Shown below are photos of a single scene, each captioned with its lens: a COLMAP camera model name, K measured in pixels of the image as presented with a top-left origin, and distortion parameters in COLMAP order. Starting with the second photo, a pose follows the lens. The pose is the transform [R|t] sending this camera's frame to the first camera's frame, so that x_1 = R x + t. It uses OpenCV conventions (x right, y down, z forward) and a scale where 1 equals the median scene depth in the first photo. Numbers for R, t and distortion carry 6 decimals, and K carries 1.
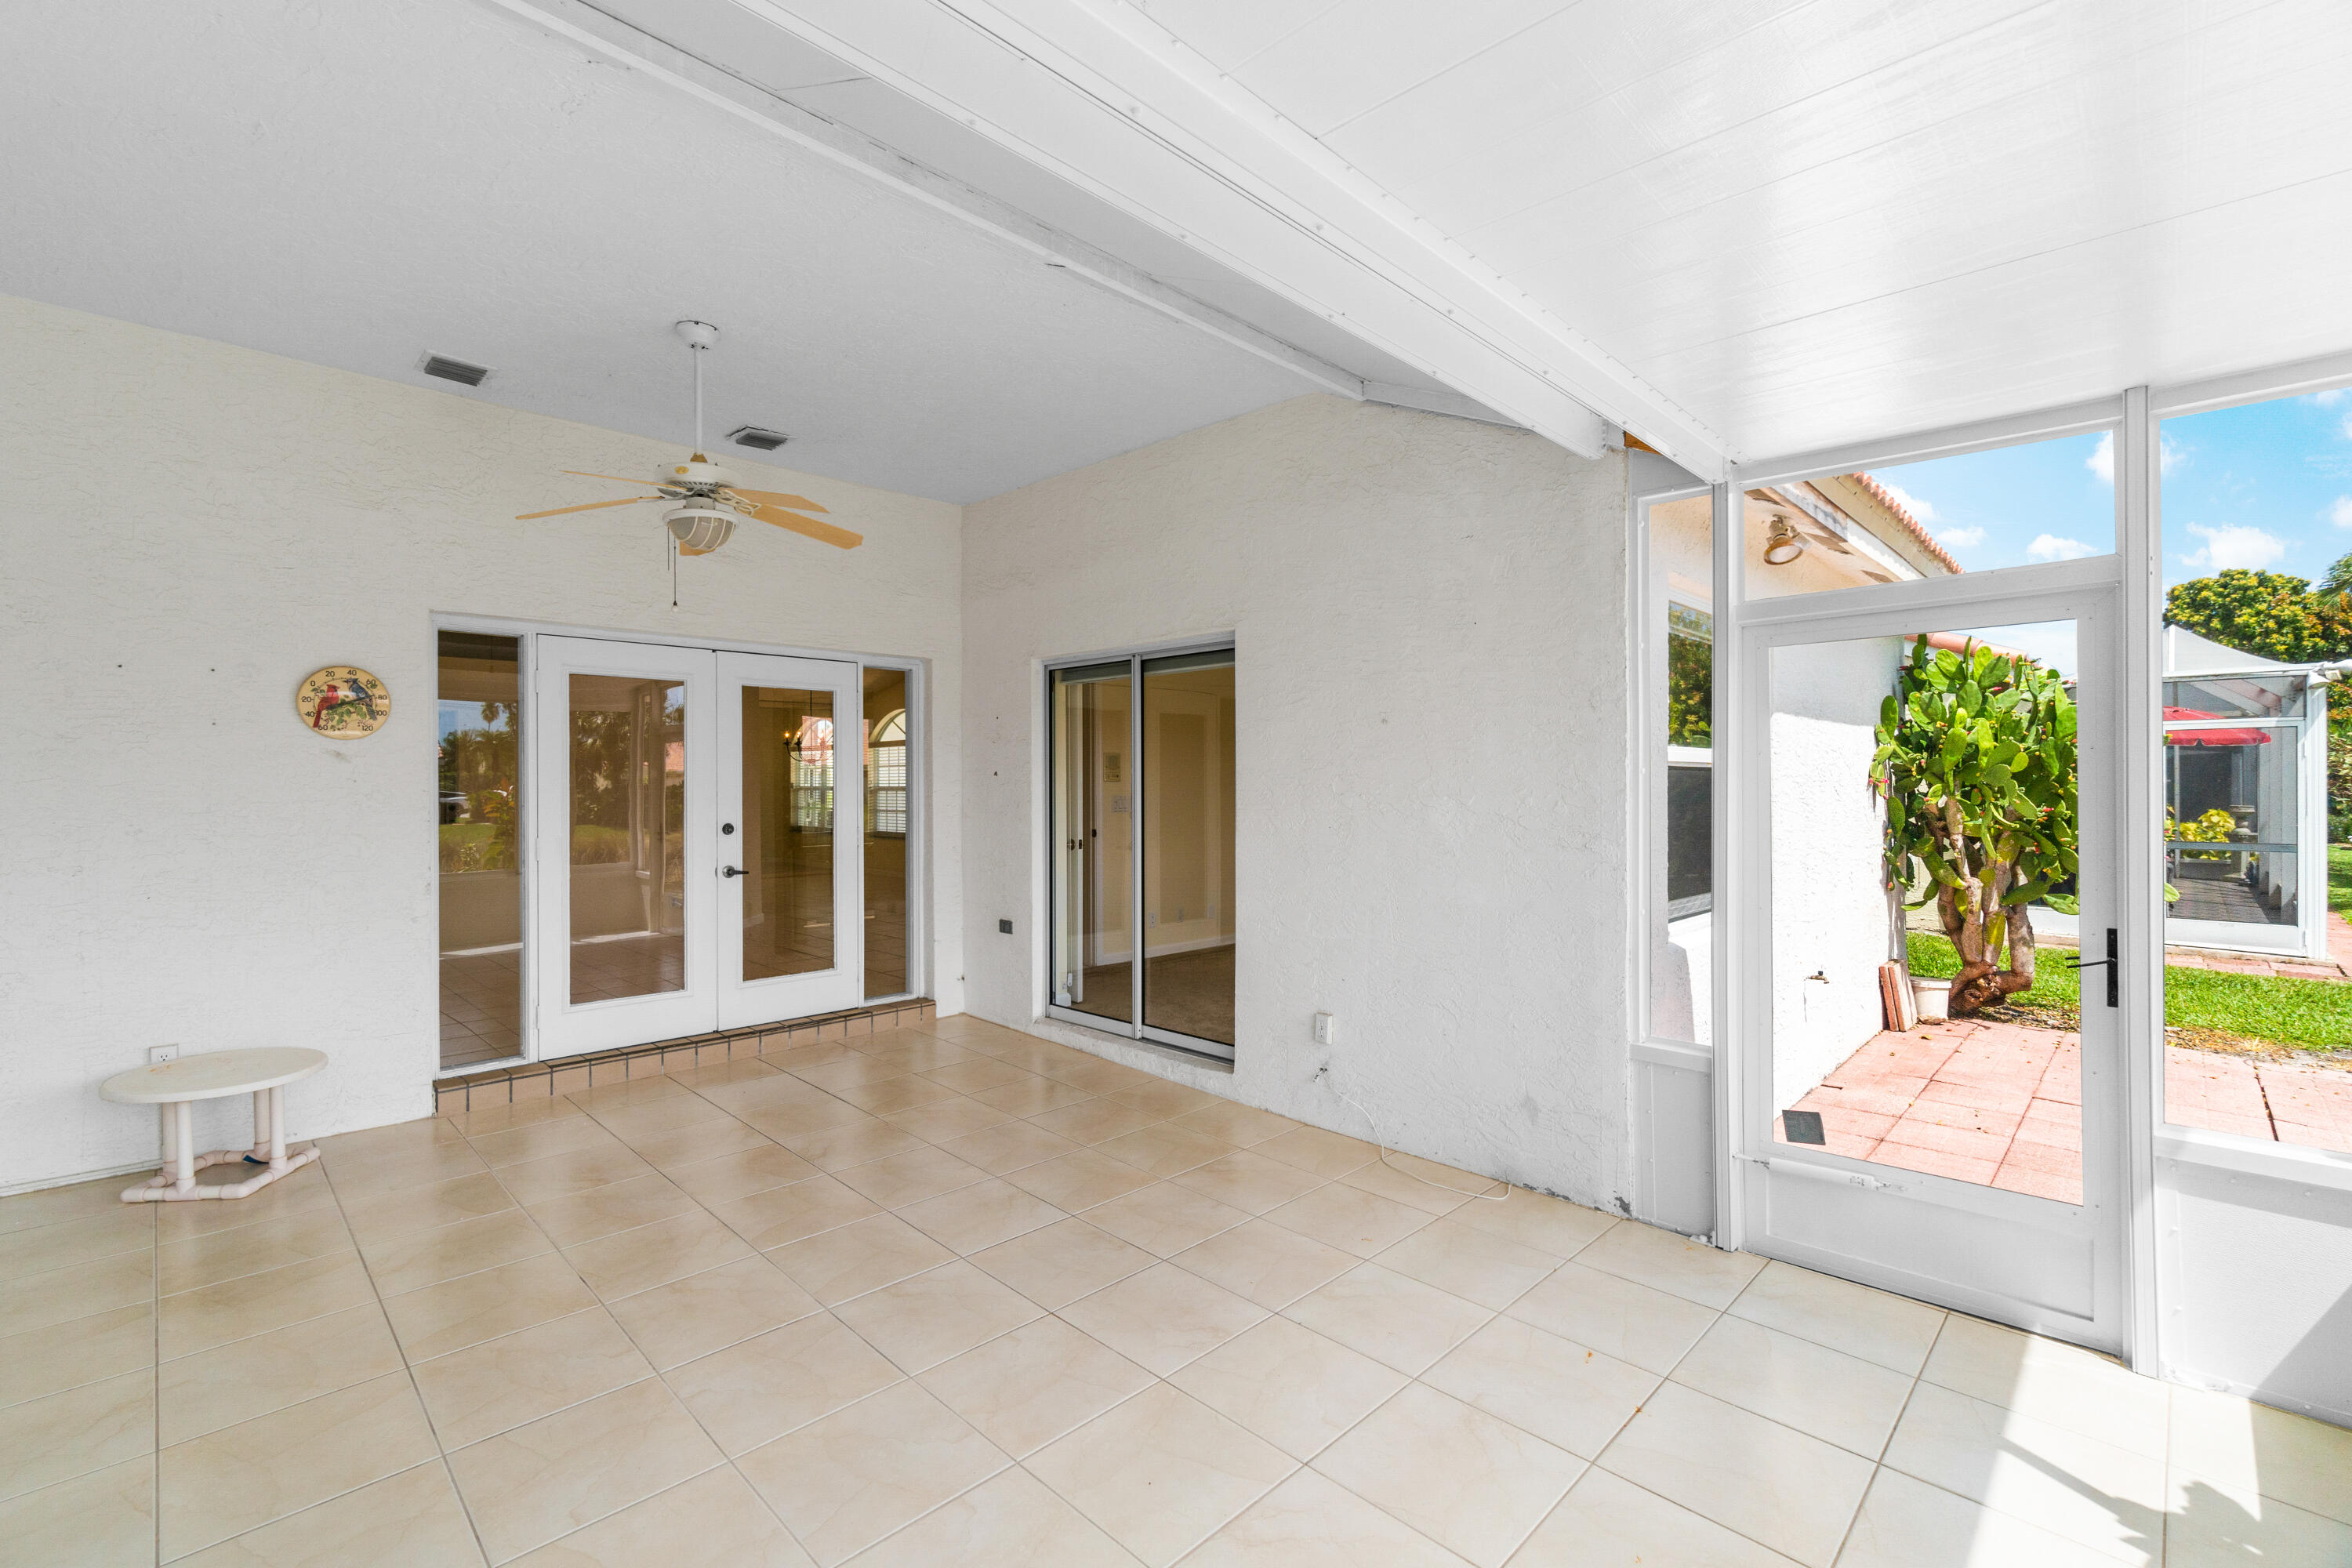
lens RADIAL K [[1024.4, 0, 1202.2], [0, 1024.4, 775.9], [0, 0, 1]] dist [-0.003845, 0.001087]
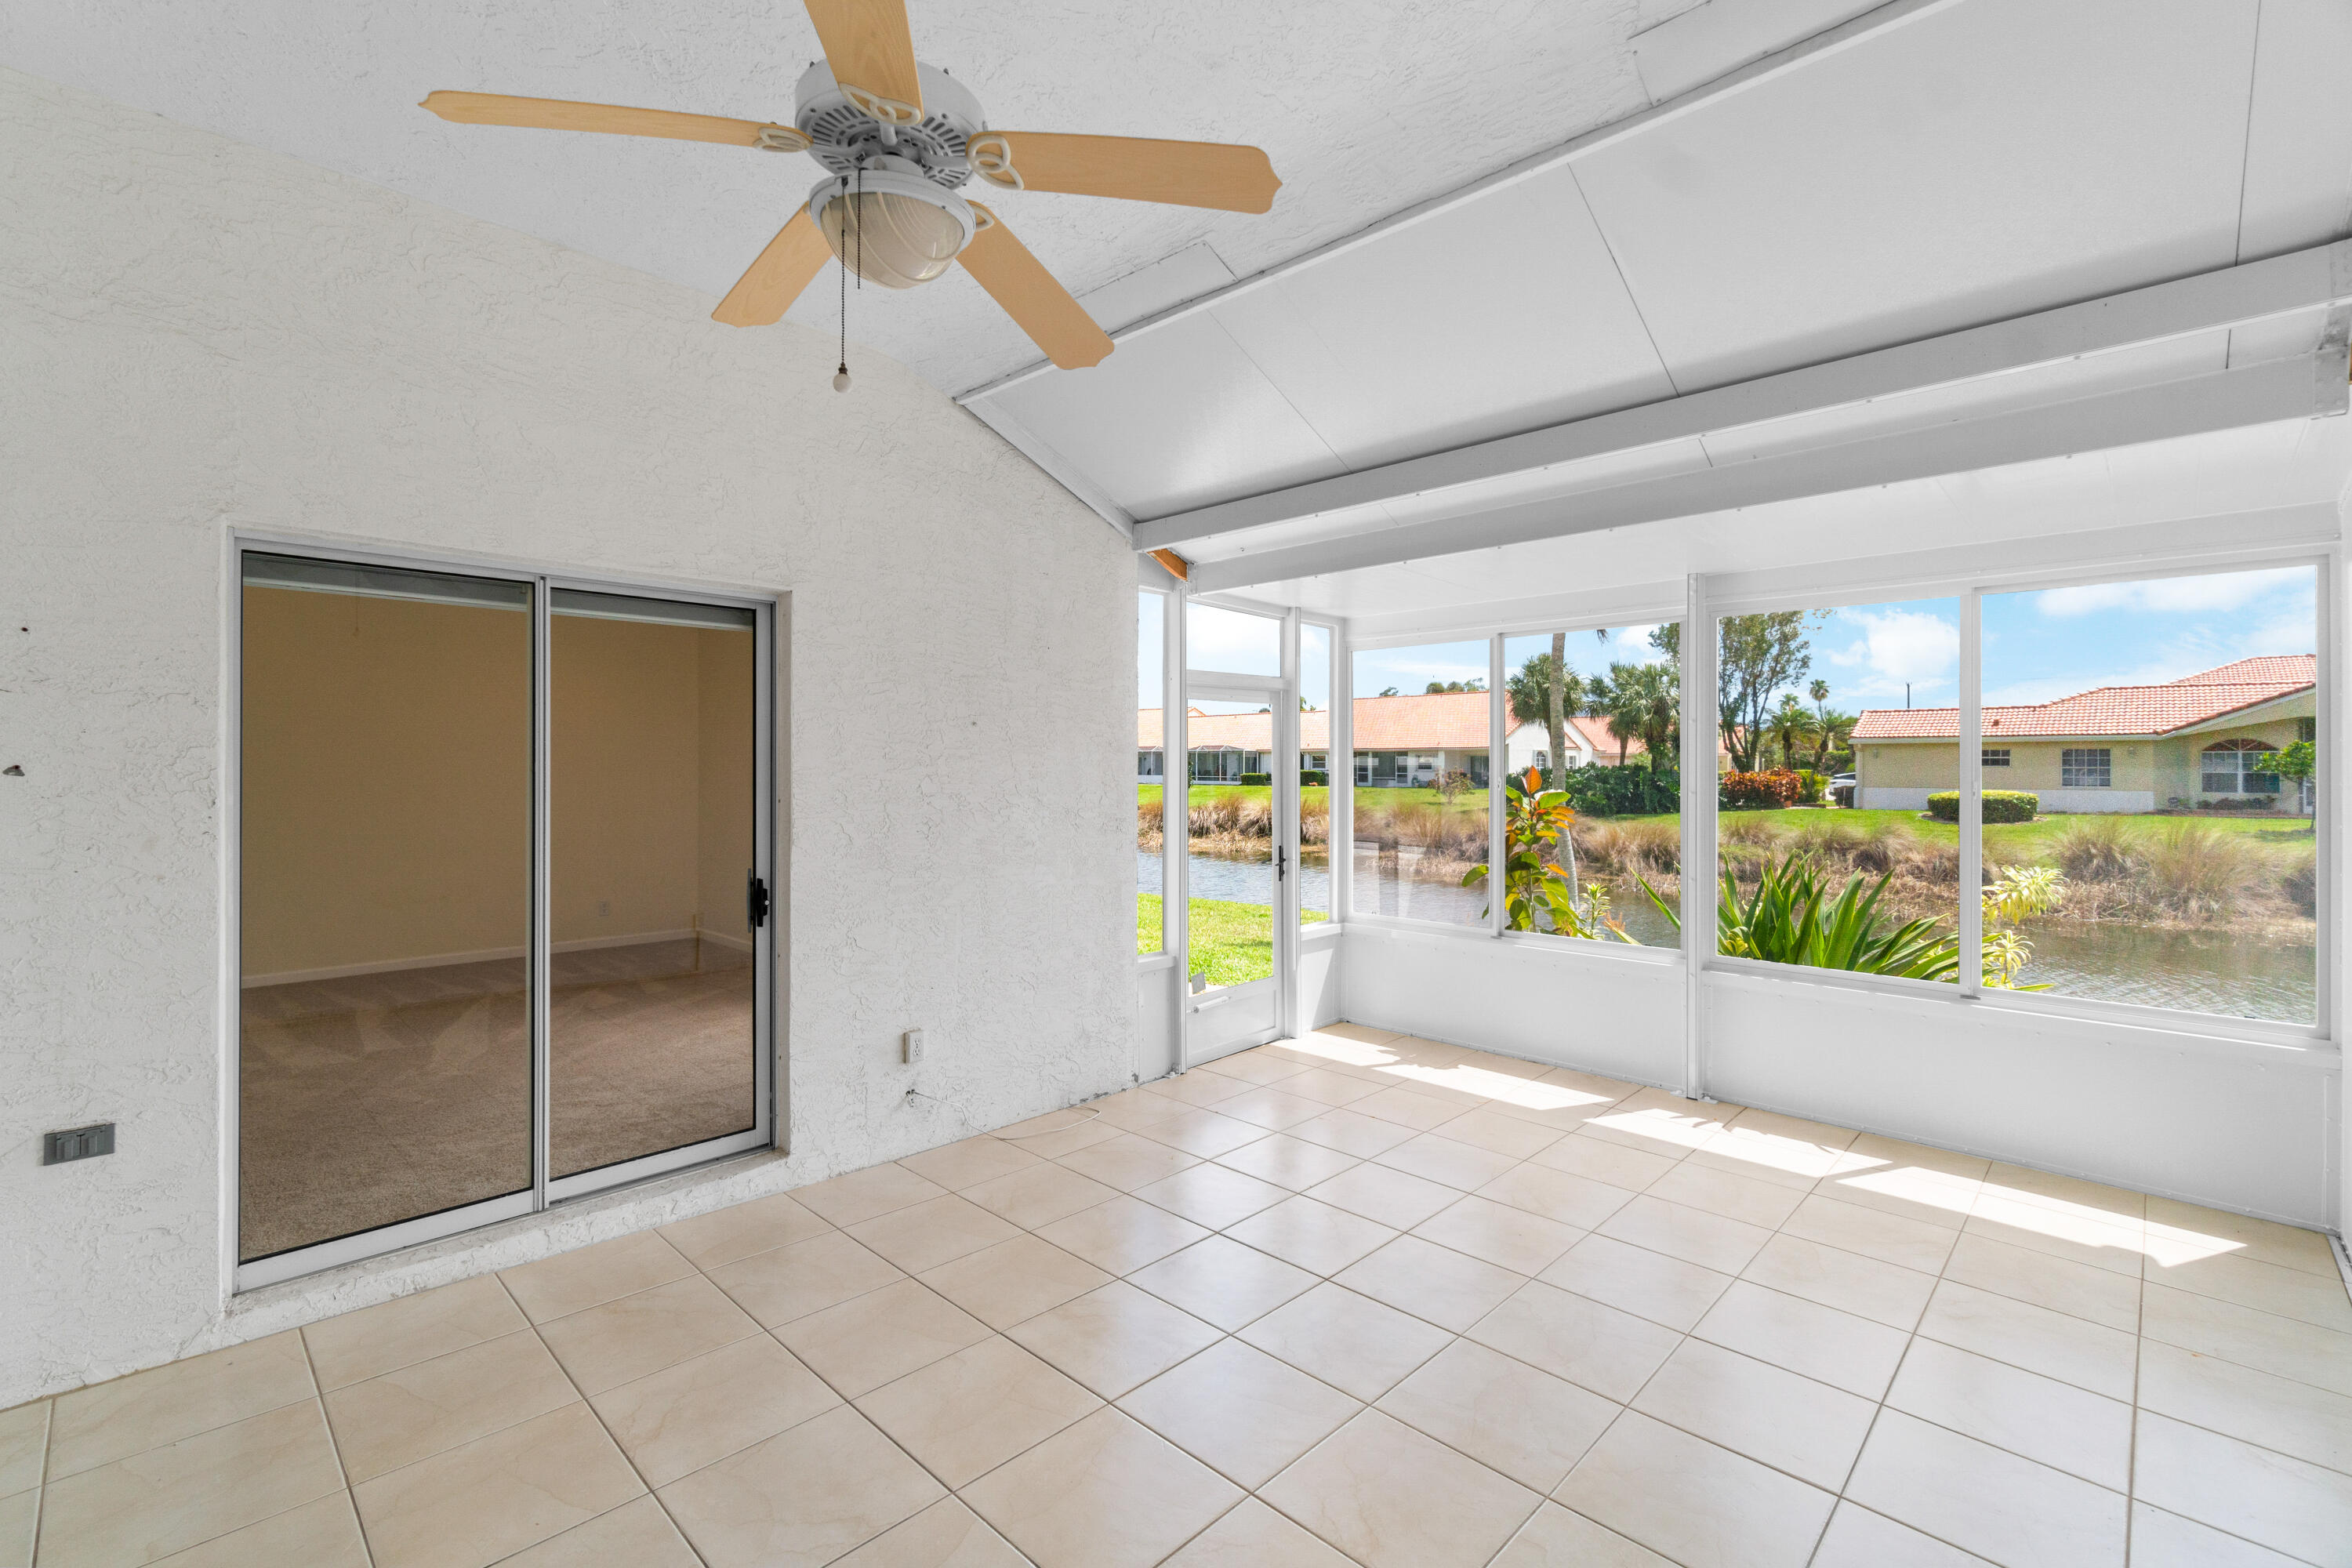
lens RADIAL K [[1024.4, 0, 1136.7], [0, 1024.4, 763.0], [0, 0, 1]] dist [-0.003845, 0.001087]
pose [[0.012823, 0.008114, 0.999885, -0.809289], [-0.007845, 0.999937, -0.008013, -0.006633], [-0.999887, -0.007741, 0.012886, 0.779792]]
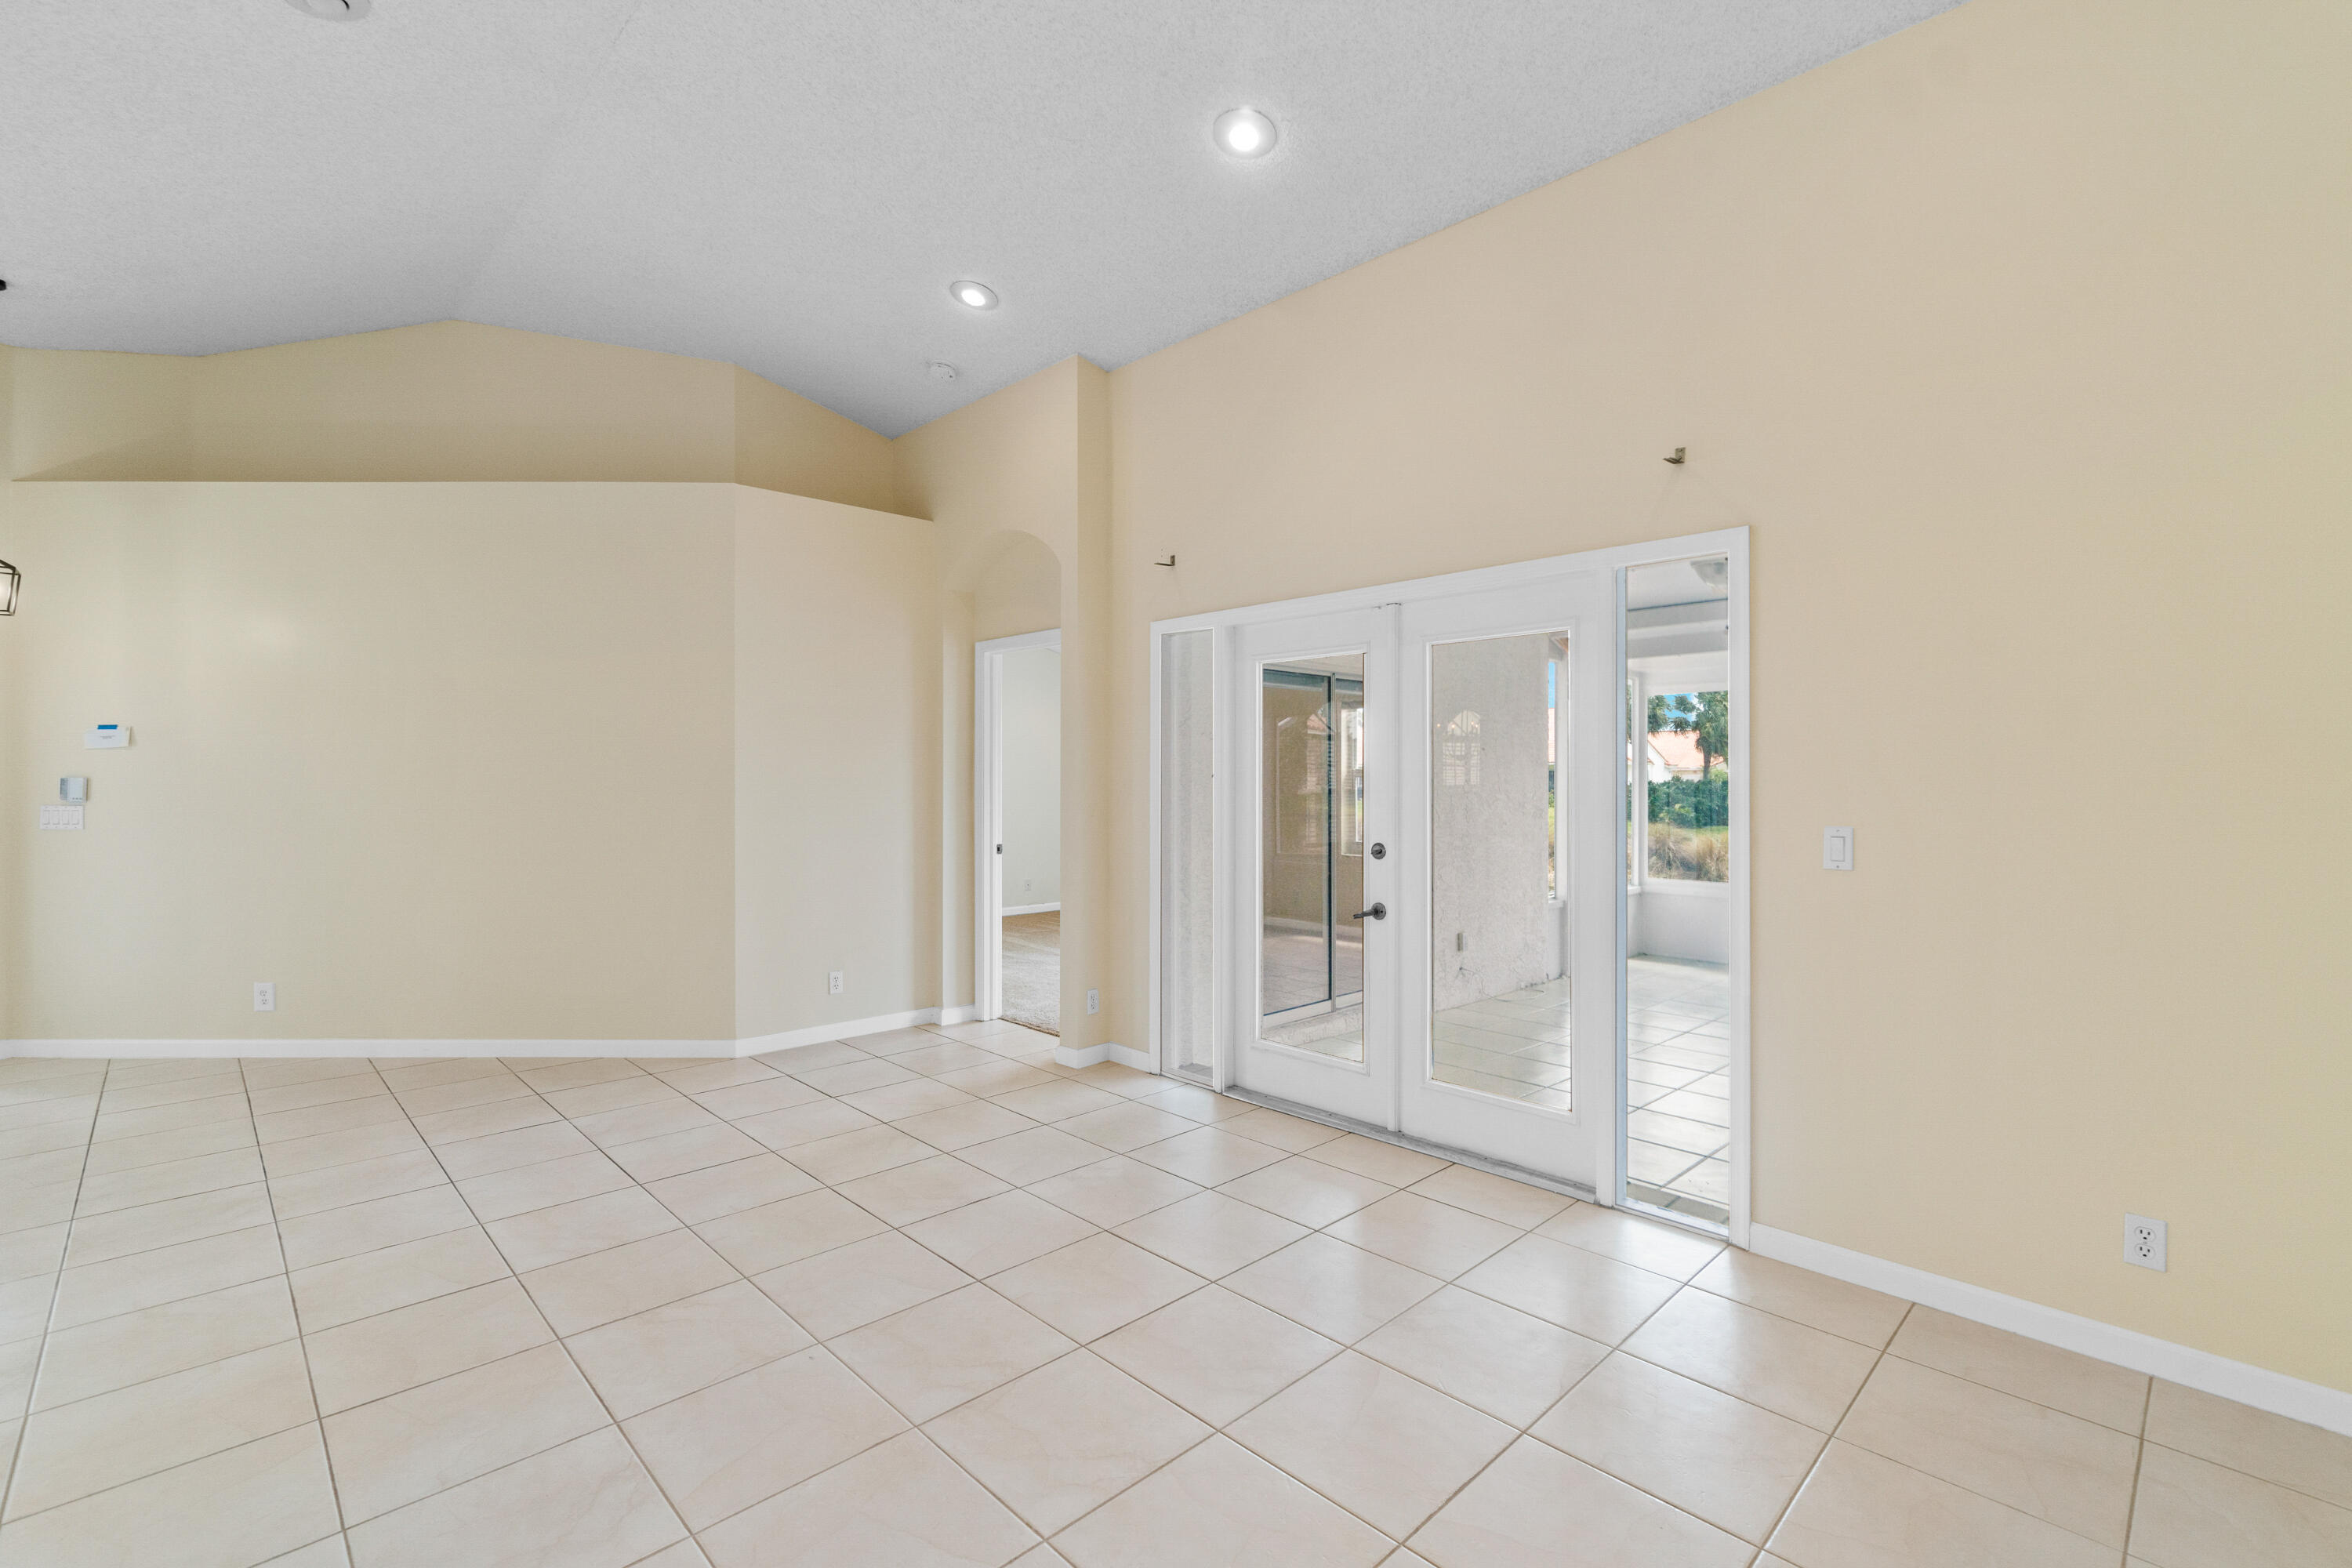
lens RADIAL K [[1024.4, 0, 1121.8], [0, 1024.4, 782.7], [0, 0, 1]] dist [-0.003845, 0.001087]
pose [[0.064306, 0.005130, 0.997917, -1.471748], [-0.004833, 0.999977, -0.004829, 0.012291], [-0.997919, -0.004513, 0.064329, 1.410991]]
